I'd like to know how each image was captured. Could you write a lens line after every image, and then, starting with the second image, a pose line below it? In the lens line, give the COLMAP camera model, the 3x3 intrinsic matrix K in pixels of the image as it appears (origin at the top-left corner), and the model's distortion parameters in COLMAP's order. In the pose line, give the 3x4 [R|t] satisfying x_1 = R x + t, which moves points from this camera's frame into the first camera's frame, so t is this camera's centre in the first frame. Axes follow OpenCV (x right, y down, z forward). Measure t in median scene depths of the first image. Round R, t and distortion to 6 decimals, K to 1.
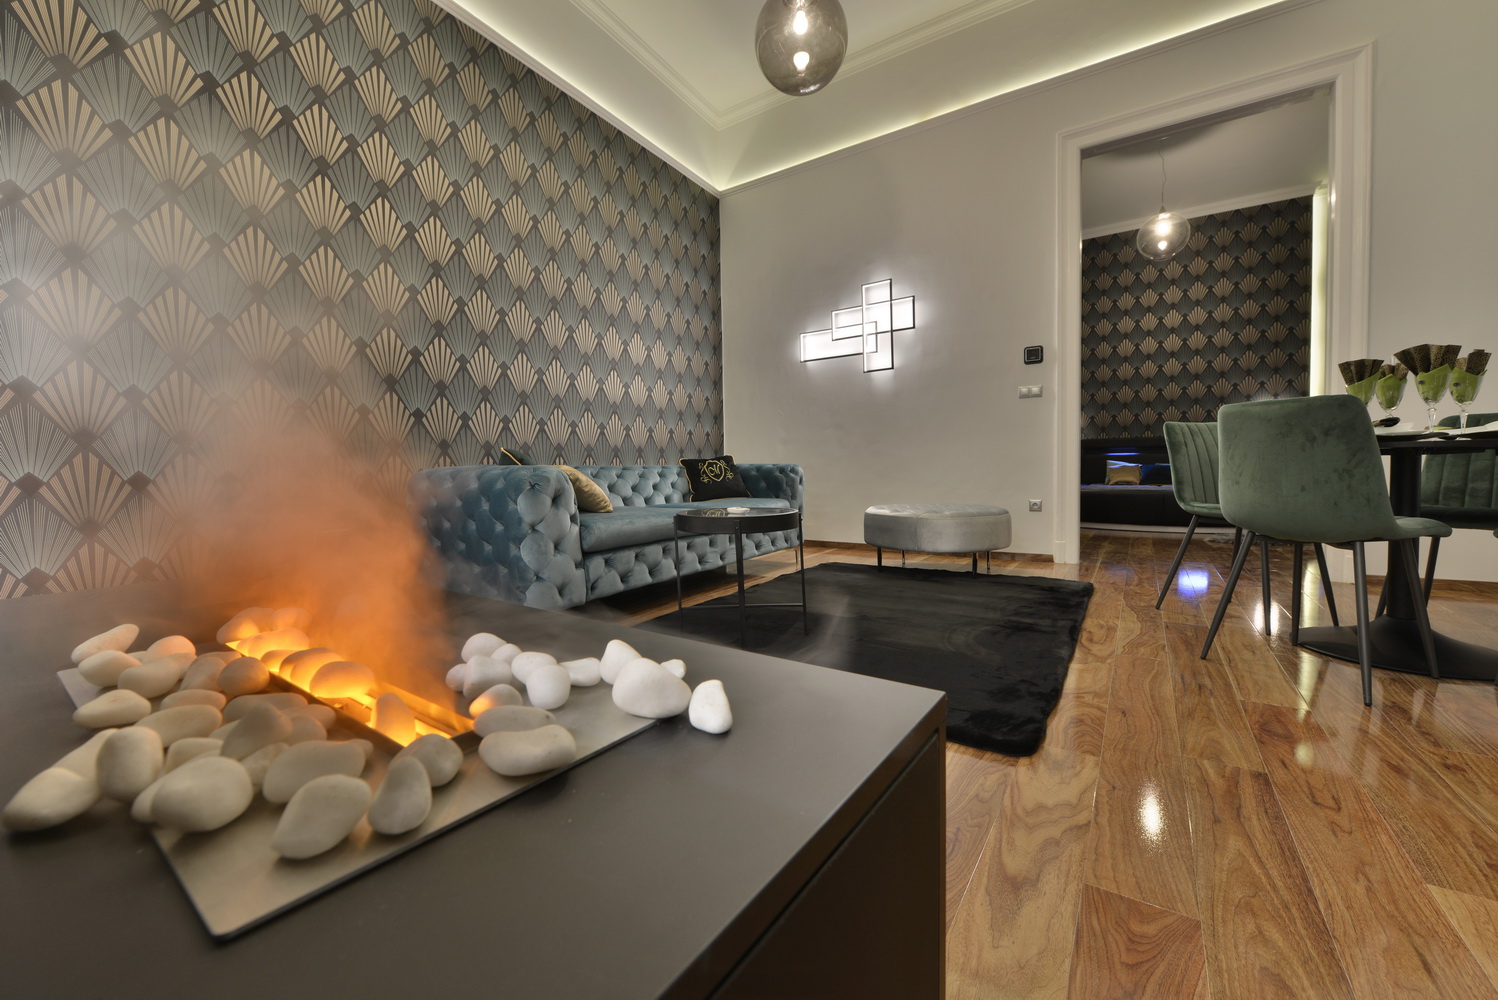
lens RADIAL K [[575.4, 0, 751.2], [0, 575.4, 503.5], [0, 0, 1]] dist [-0.008289, -0.000729]
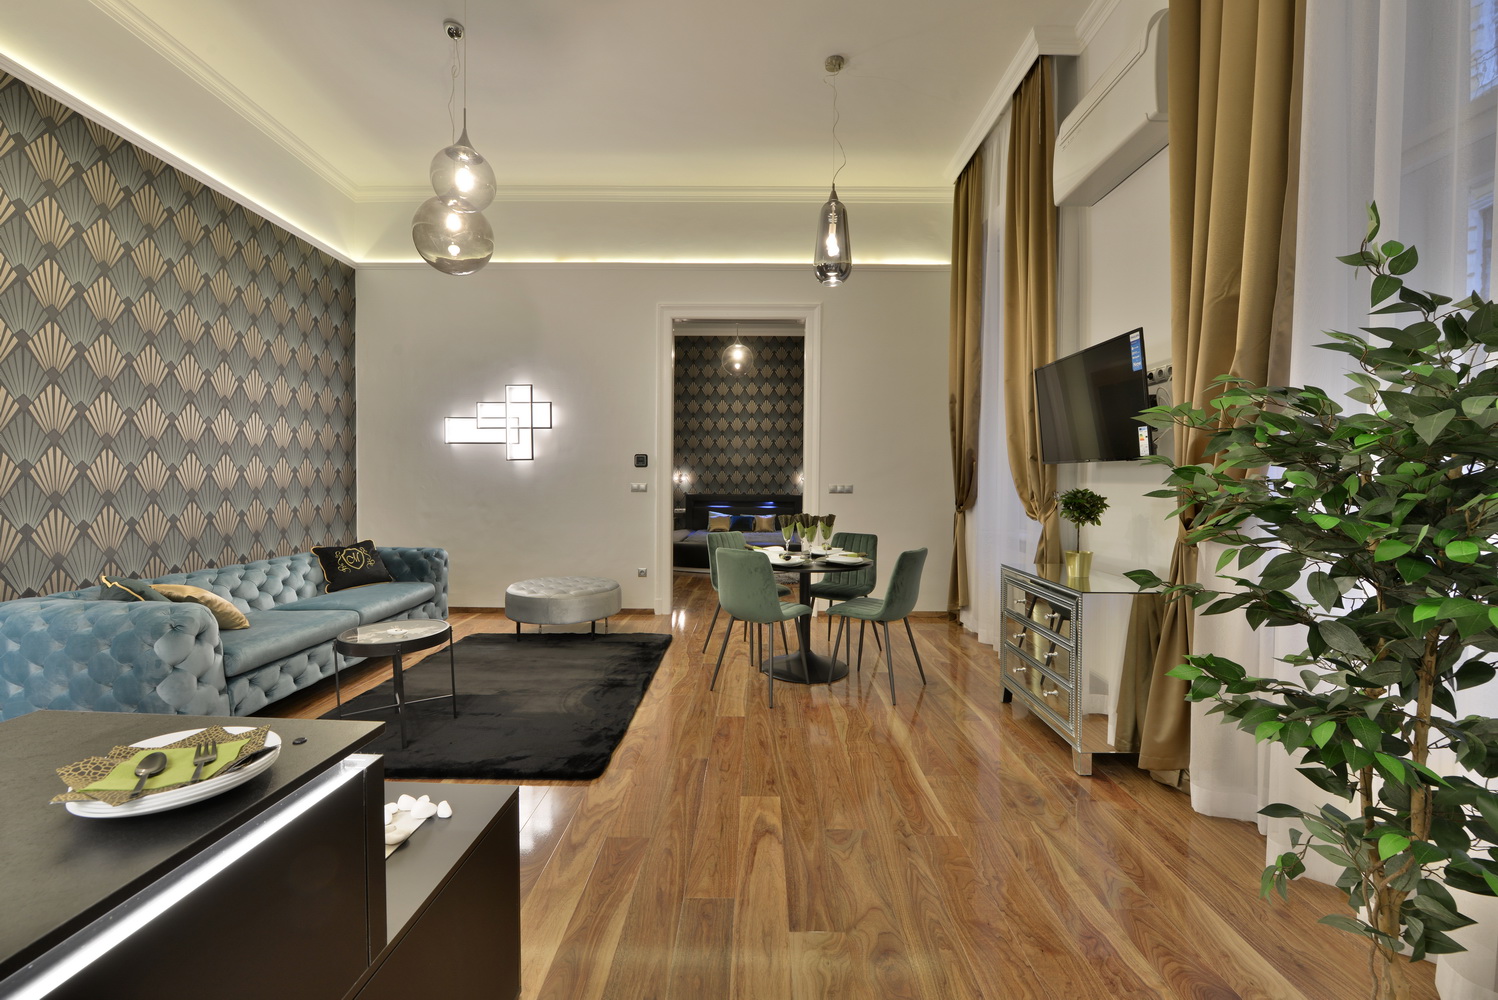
lens RADIAL K [[575.4, 0, 751.2], [0, 575.4, 503.5], [0, 0, 1]] dist [-0.008289, -0.000729]
pose [[0.830590, 0.011589, 0.556764, -0.046350], [0.003019, 0.999675, -0.025313, -0.134899], [-0.556877, 0.022705, 0.830285, -0.283230]]
